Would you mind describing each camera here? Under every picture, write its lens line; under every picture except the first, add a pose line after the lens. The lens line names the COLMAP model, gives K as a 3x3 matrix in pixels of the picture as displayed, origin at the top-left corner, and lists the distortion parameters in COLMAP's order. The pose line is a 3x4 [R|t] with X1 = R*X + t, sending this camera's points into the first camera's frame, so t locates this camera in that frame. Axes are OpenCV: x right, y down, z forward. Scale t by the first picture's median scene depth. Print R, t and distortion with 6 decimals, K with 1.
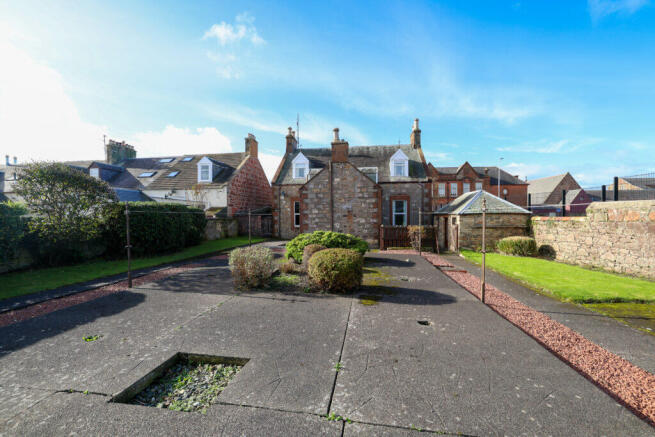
lens RADIAL K [[288.7, 0, 320.0], [0, 288.7, 217.9], [0, 0, 1]] dist [-0.002617, 0.000054]
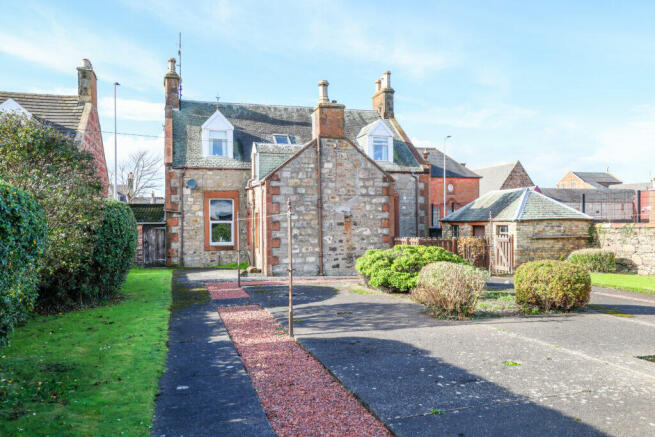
lens RADIAL K [[554.8, 0, 327.5], [0, 554.8, 218.5], [0, 0, 1]] dist [0.079975, 0.001894]
pose [[0.911629, 0.000417, 0.411013, -0.425621], [0.009306, 0.999722, -0.021655, 0.006591], [-0.410908, 0.023566, 0.911372, -0.076821]]
